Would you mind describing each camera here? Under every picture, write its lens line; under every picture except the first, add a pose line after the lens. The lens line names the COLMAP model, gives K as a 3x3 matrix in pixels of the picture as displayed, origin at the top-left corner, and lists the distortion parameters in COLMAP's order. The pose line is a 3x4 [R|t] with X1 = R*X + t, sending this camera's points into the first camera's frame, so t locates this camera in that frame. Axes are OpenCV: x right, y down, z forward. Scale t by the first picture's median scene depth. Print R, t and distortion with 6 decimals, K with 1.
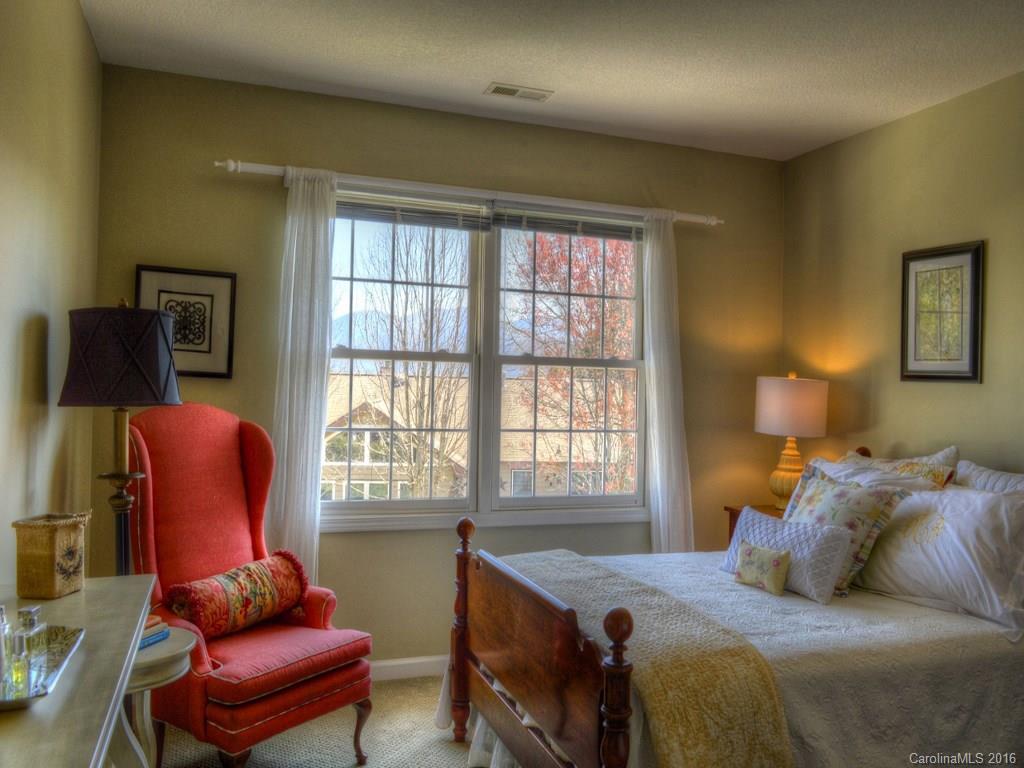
lens RADIAL K [[813.2, 0, 509.8], [0, 813.2, 377.2], [0, 0, 1]] dist [-0.018637, 0.010378]
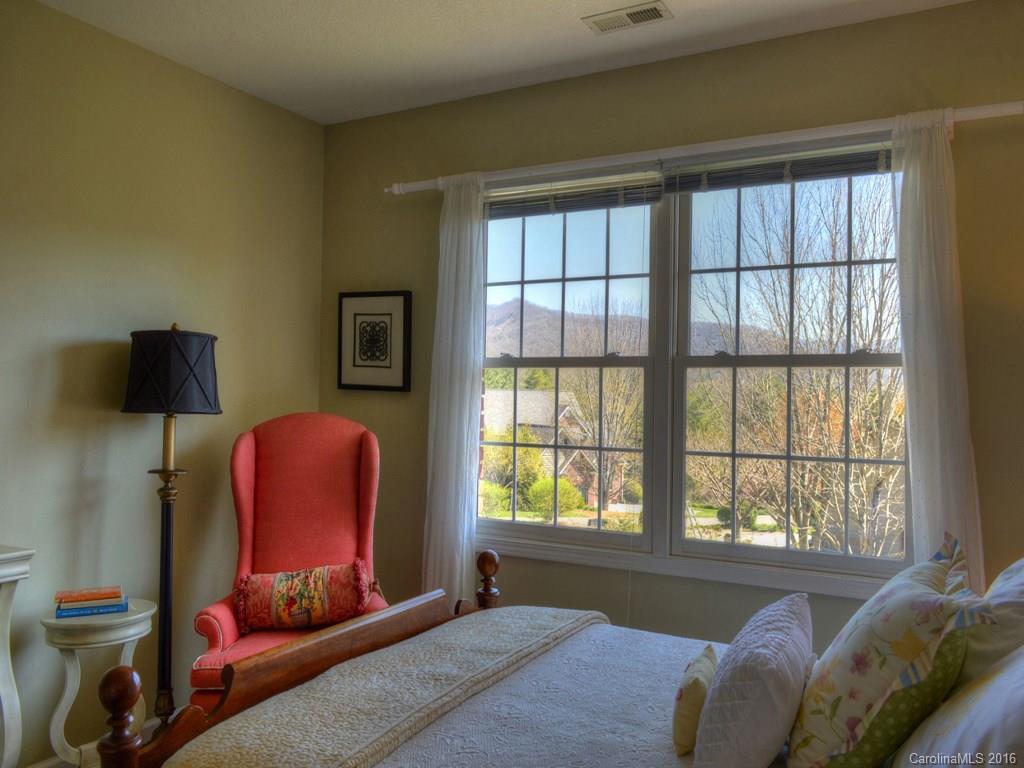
lens RADIAL K [[813.2, 0, 509.8], [0, 813.2, 377.2], [0, 0, 1]] dist [-0.018637, 0.010378]
pose [[0.654907, -0.033078, -0.754985, 0.530770], [0.012517, 0.999379, -0.032928, 0.019224], [0.755606, 0.012115, 0.654915, 0.414286]]
